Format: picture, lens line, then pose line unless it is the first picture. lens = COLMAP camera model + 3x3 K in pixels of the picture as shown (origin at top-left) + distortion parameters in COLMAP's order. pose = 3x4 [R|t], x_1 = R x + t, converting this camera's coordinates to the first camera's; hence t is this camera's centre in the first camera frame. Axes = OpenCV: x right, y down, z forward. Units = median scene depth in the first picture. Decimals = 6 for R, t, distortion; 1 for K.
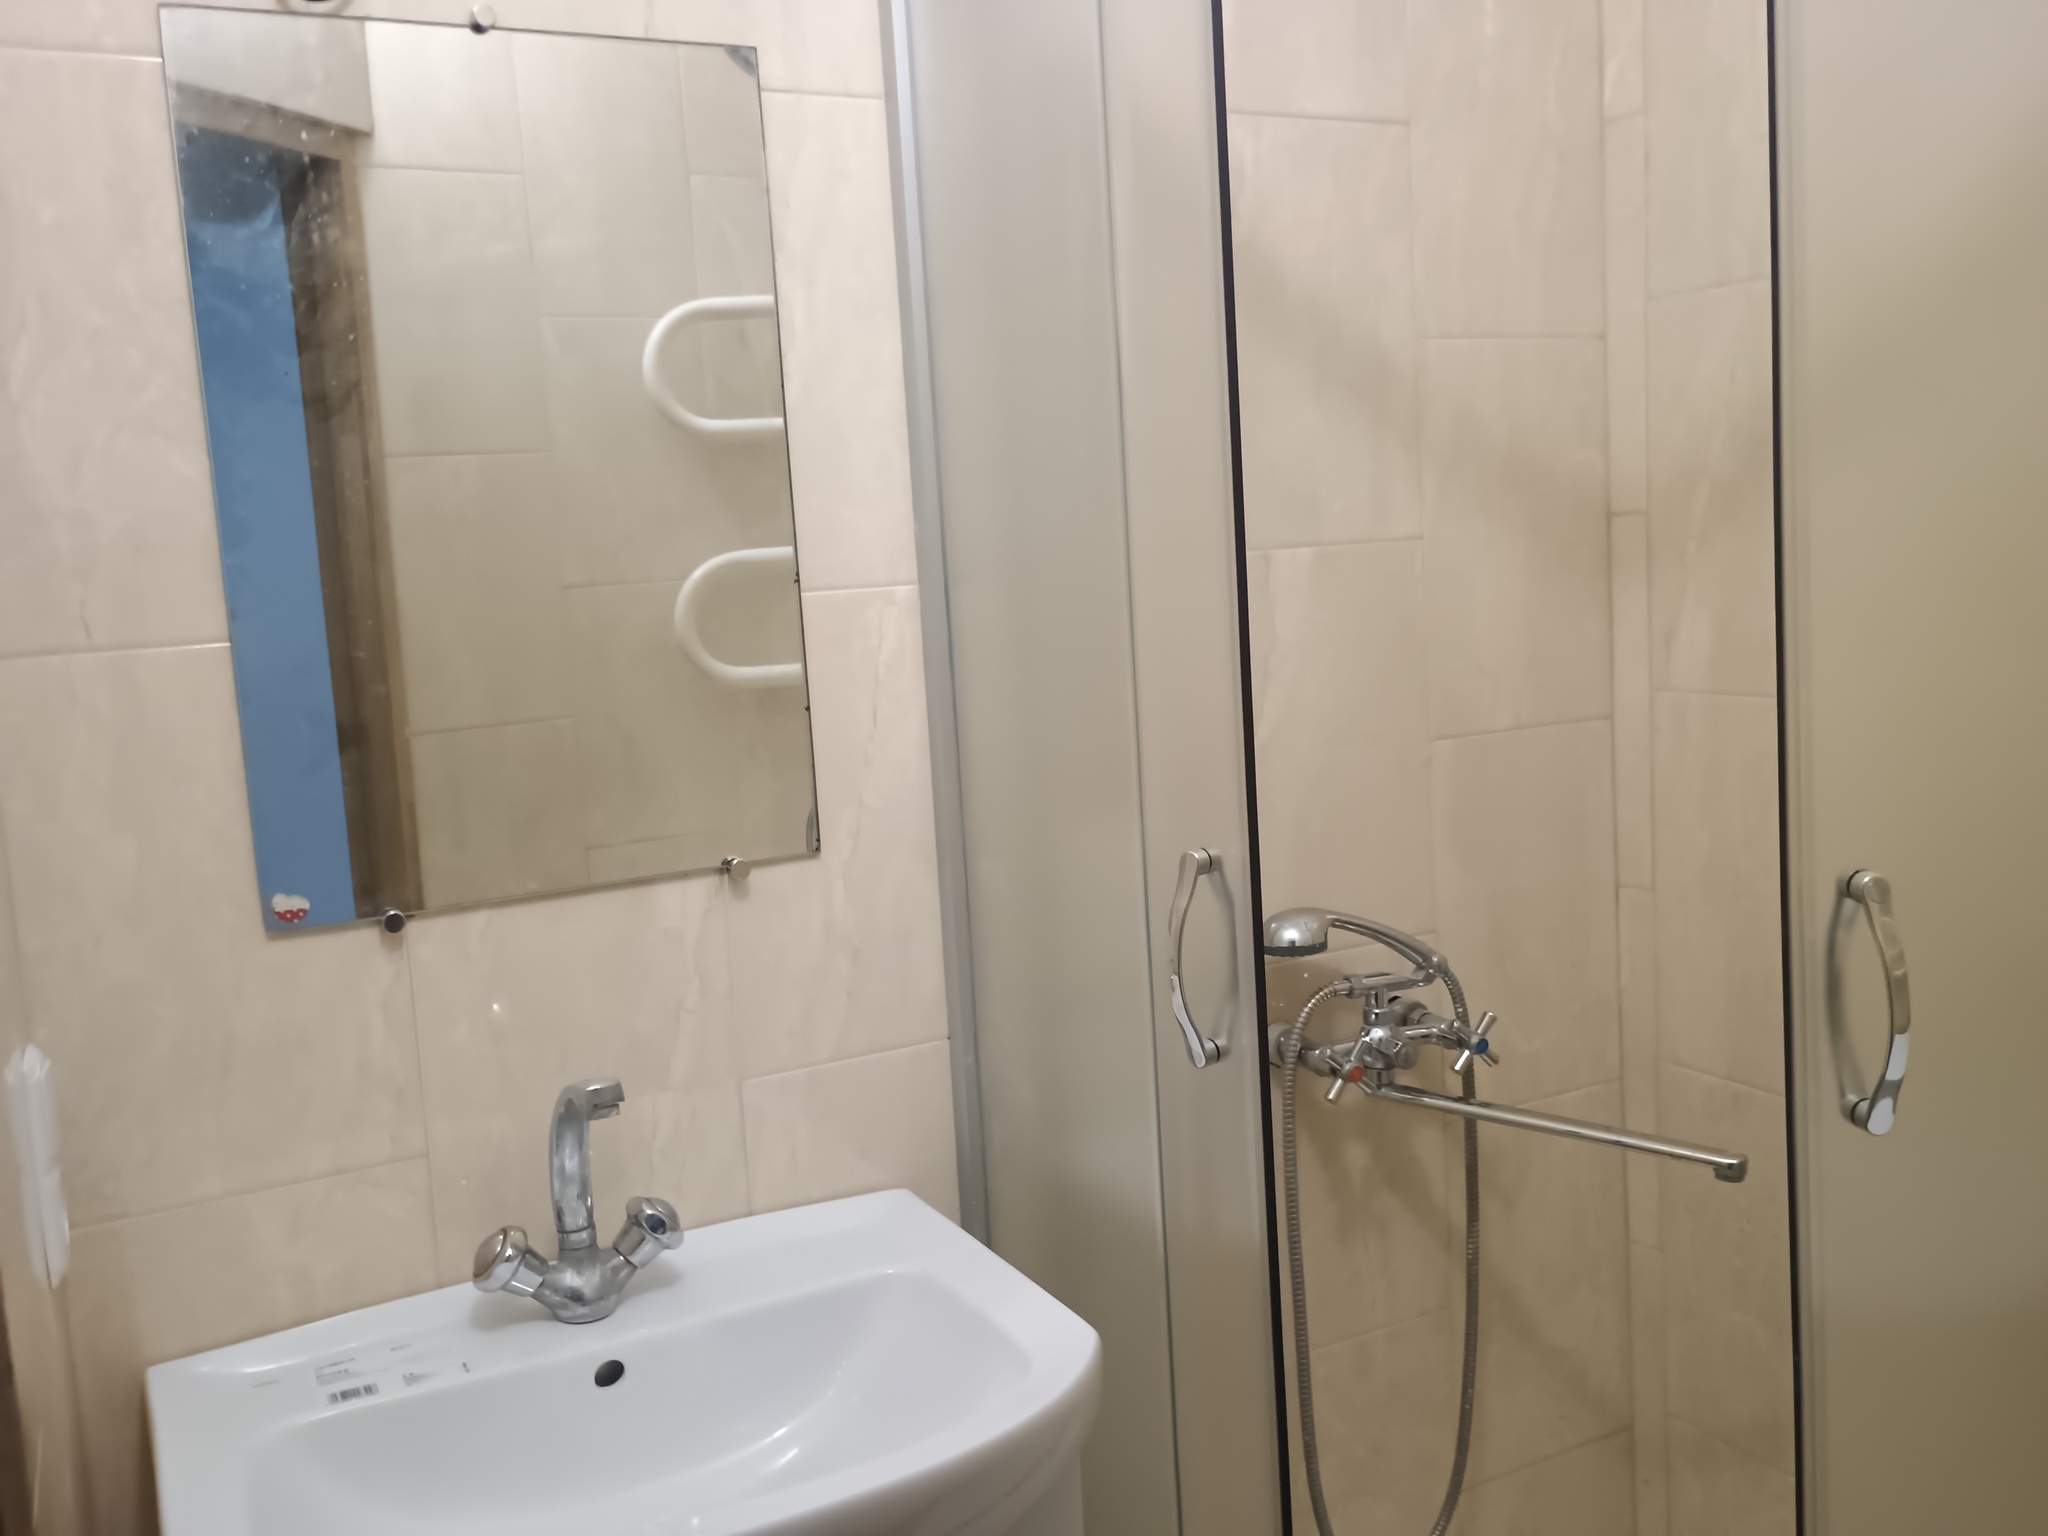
lens RADIAL K [[1745.4, 0, 1024.0], [0, 1745.4, 768.0], [0, 0, 1]] dist [0.111407, -0.178983]
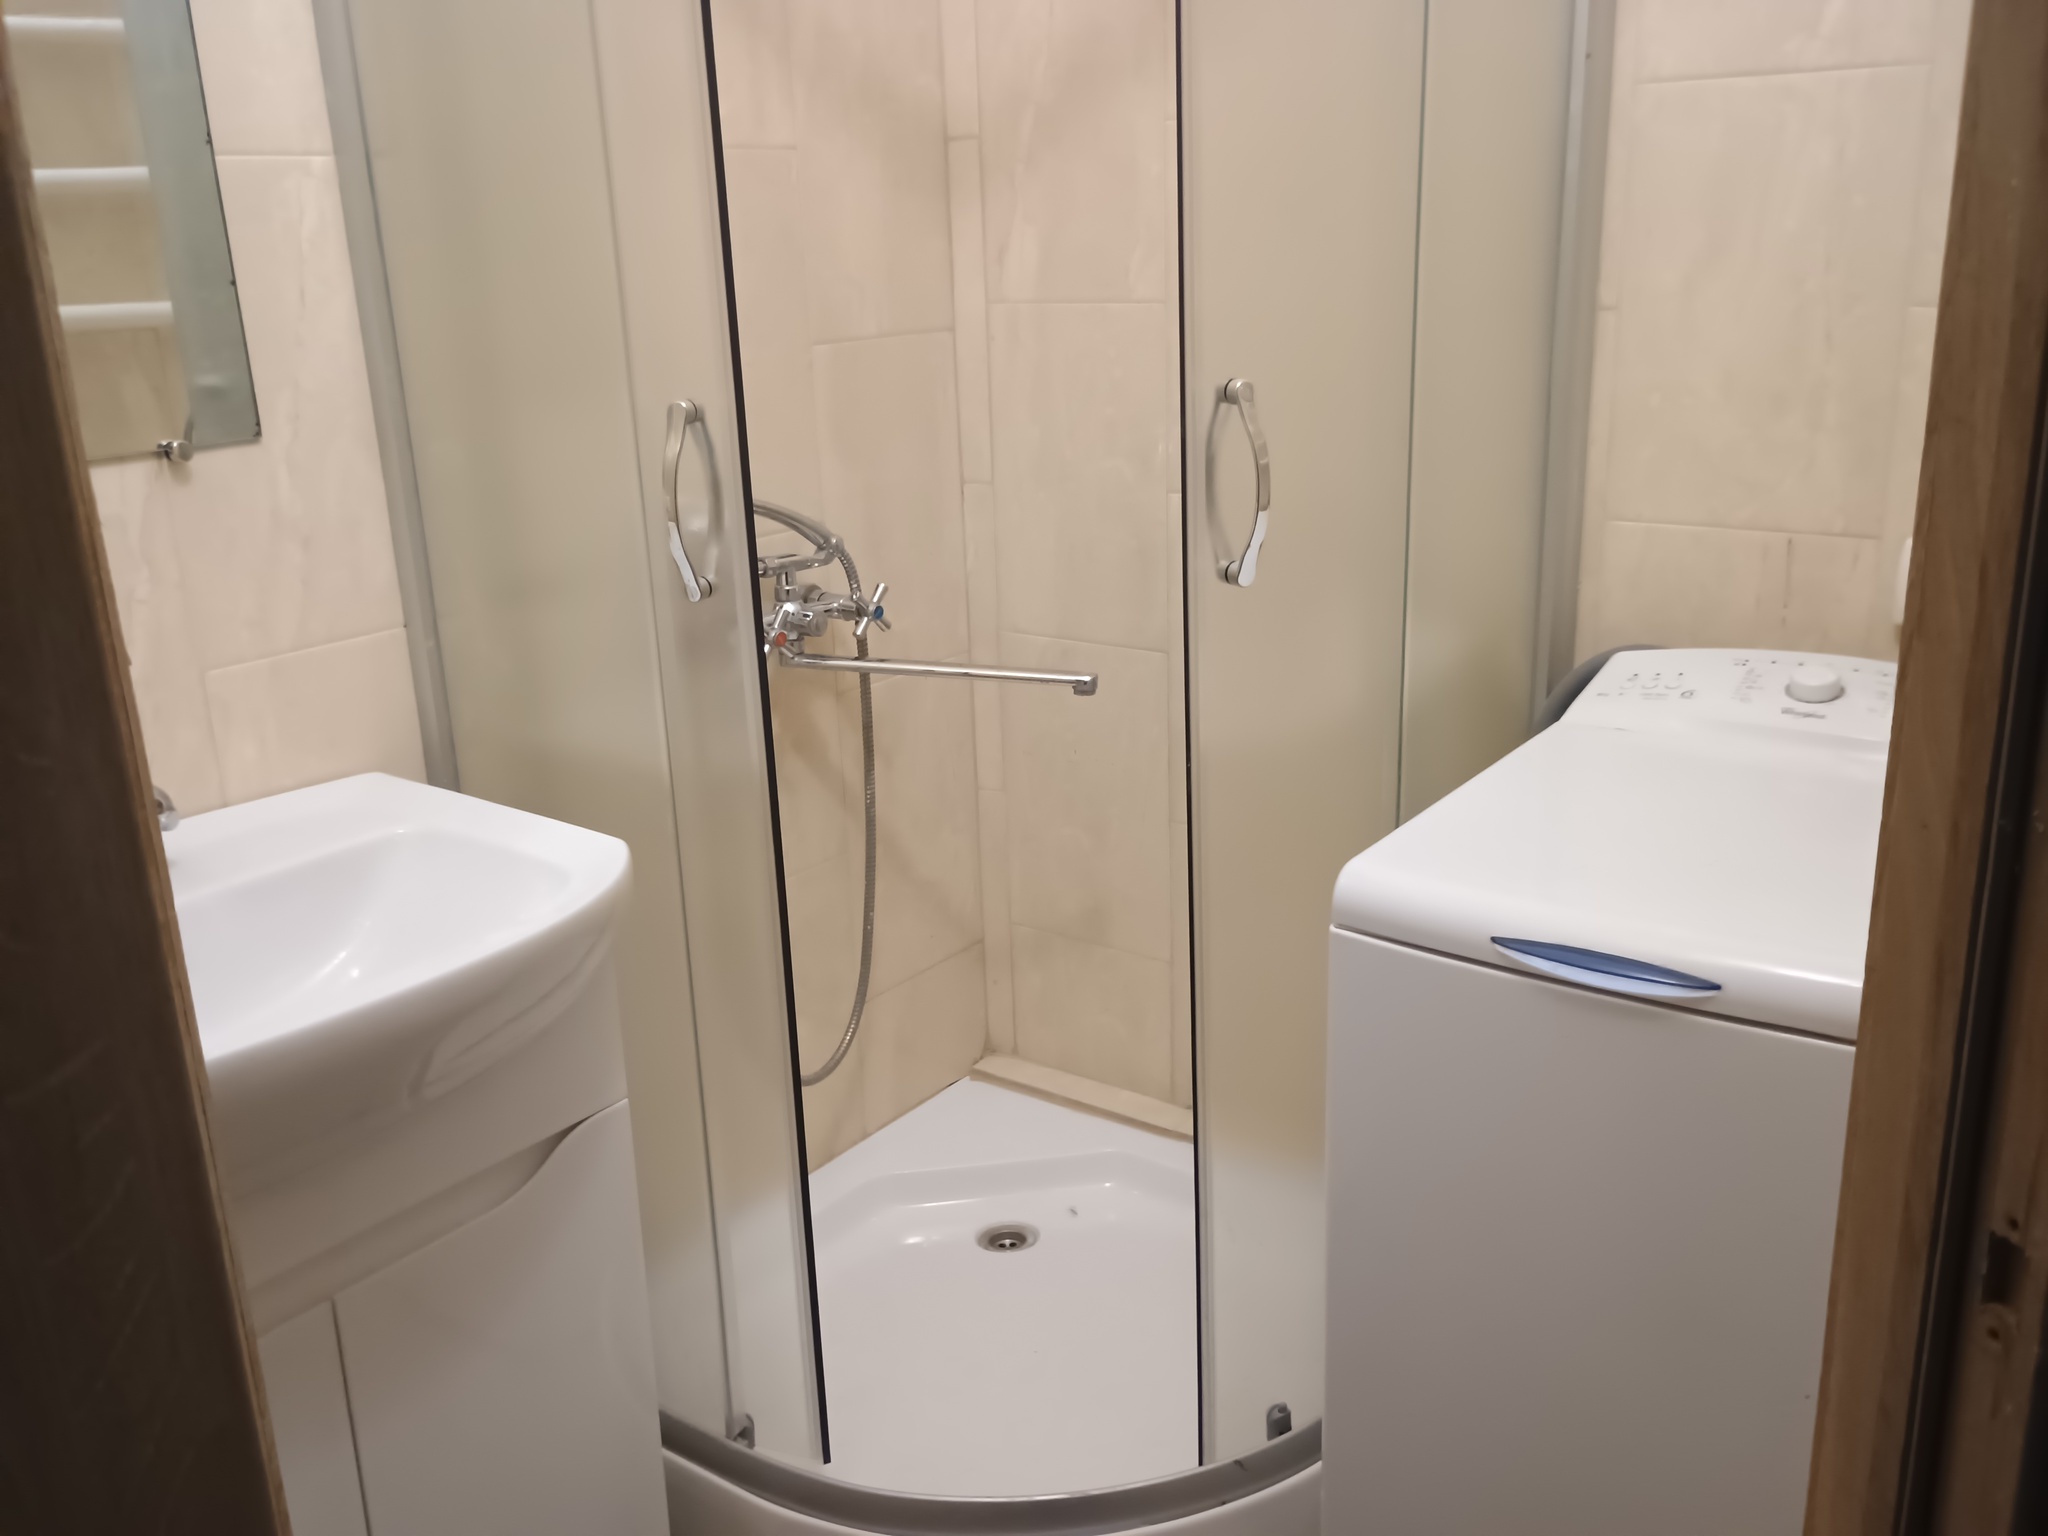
lens RADIAL K [[1716.4, 0, 1024.0], [0, 1716.4, 768.0], [0, 0, 1]] dist [-0.001267, 0.006889]
pose [[0.914197, -0.102817, 0.392011, -0.101776], [0.030922, 0.982160, 0.185488, 0.054591], [-0.404089, -0.157451, 0.901067, -0.056908]]
